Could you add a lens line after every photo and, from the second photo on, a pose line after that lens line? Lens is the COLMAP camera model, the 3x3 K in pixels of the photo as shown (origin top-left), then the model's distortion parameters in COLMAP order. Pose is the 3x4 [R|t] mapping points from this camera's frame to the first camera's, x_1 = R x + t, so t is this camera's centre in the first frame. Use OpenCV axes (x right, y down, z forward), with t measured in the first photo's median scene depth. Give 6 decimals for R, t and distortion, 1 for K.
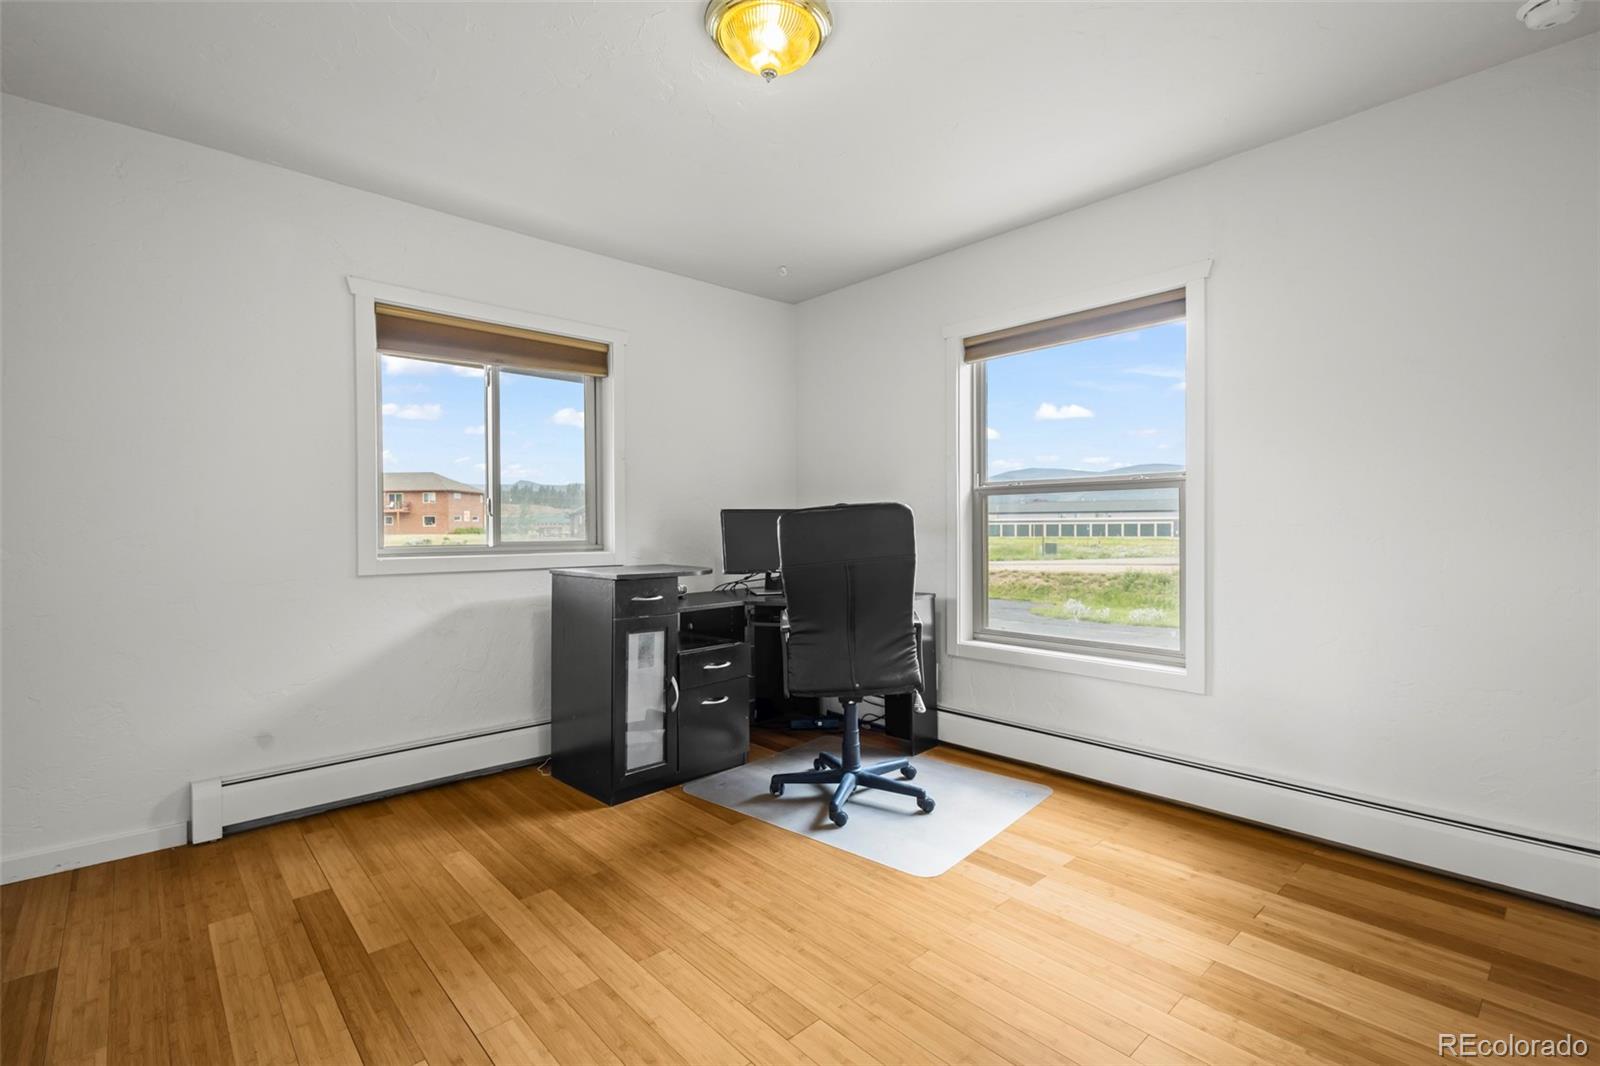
lens RADIAL K [[731.1, 0, 789.4], [0, 731.1, 529.0], [0, 0, 1]] dist [0.002055, -0.000028]
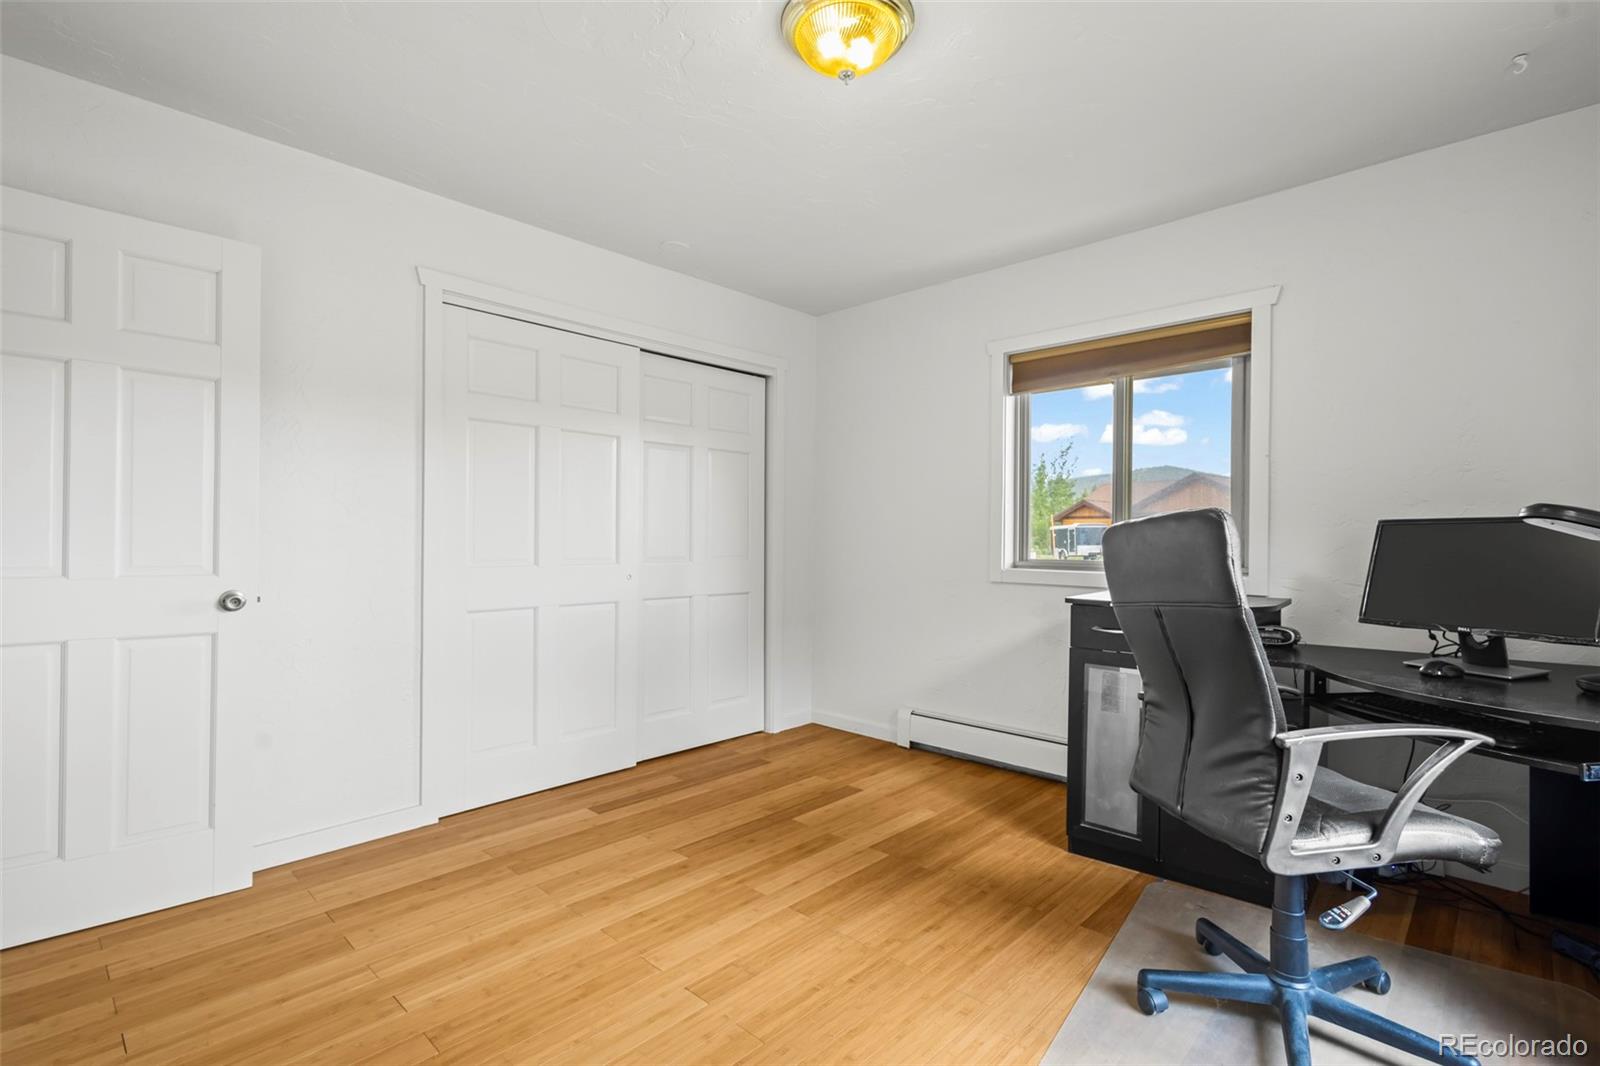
lens RADIAL K [[731.1, 0, 798.4], [0, 731.1, 538.7], [0, 0, 1]] dist [0.002055, -0.000028]
pose [[0.080405, 0.006581, -0.996741, 0.711188], [-0.009320, 0.999939, 0.005850, -0.014088], [0.996719, 0.008819, 0.080462, 0.658974]]
